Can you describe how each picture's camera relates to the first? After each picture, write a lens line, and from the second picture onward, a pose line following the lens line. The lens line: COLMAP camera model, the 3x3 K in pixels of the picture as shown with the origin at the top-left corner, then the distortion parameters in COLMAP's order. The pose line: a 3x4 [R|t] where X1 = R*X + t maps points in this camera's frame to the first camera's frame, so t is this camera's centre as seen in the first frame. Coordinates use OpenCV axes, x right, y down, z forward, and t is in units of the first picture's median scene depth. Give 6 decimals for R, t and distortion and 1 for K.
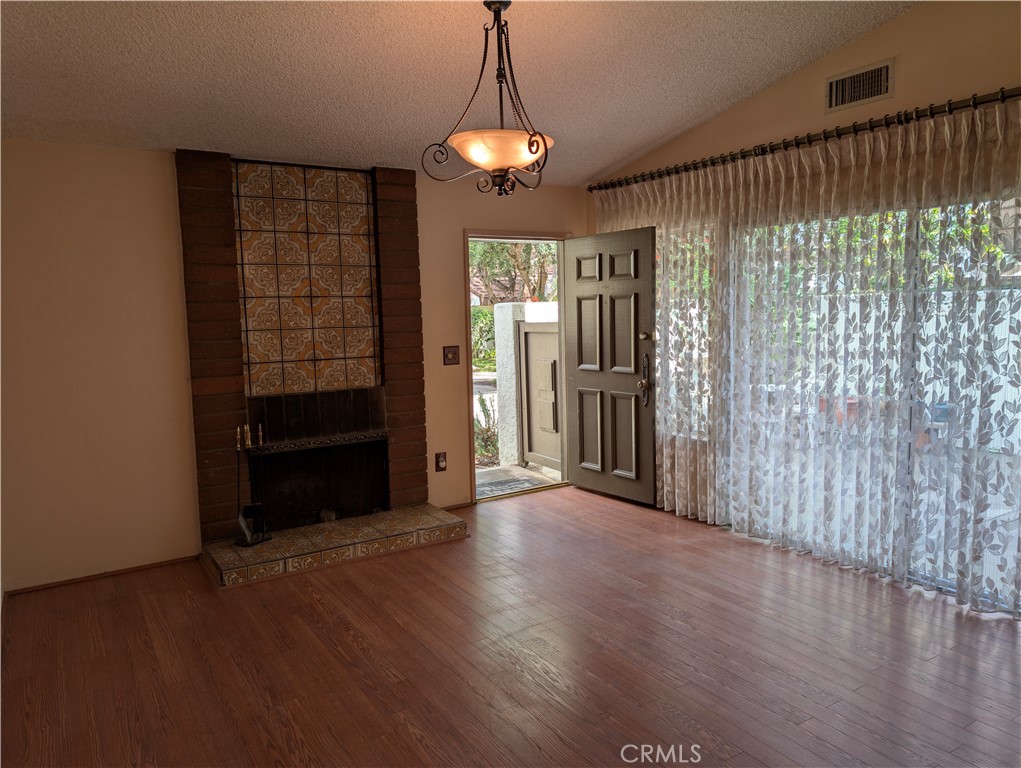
lens RADIAL K [[740.7, 0, 515.0], [0, 740.7, 386.1], [0, 0, 1]] dist [0.037683, -0.031589]
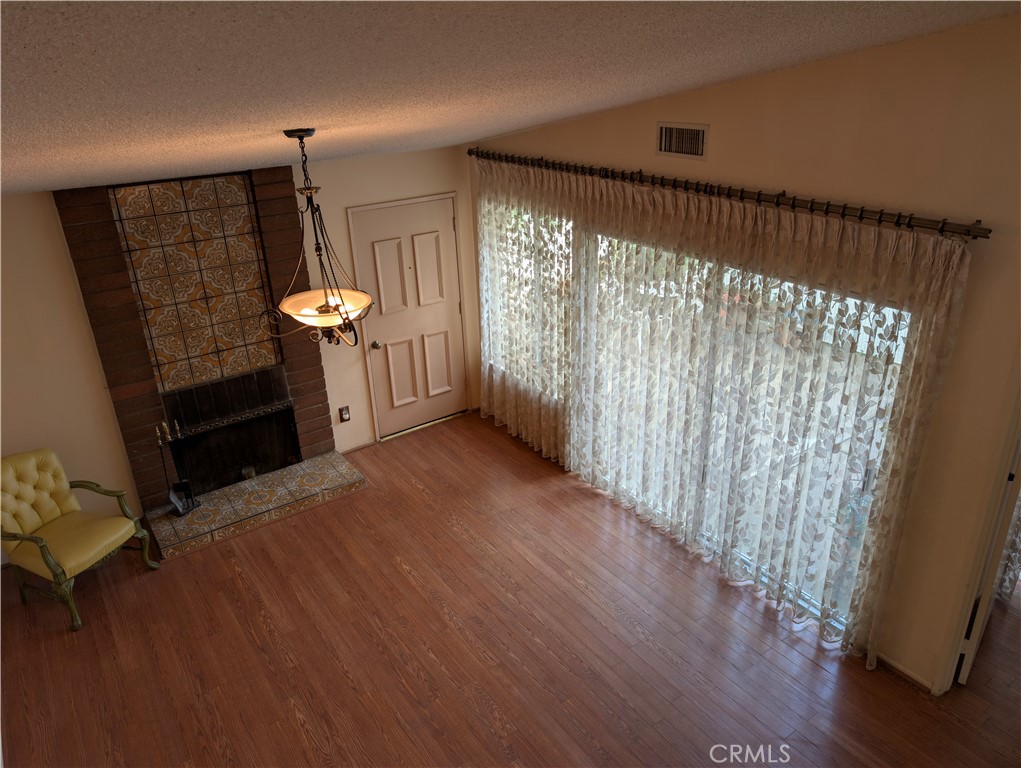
lens RADIAL K [[740.7, 0, 505.8], [0, 740.7, 382.6], [0, 0, 1]] dist [0.037683, -0.031589]
pose [[0.999345, -0.027656, 0.023326, 0.150970], [0.018818, 0.947989, 0.317747, -0.367542], [-0.030900, -0.317101, 0.947888, -0.110076]]
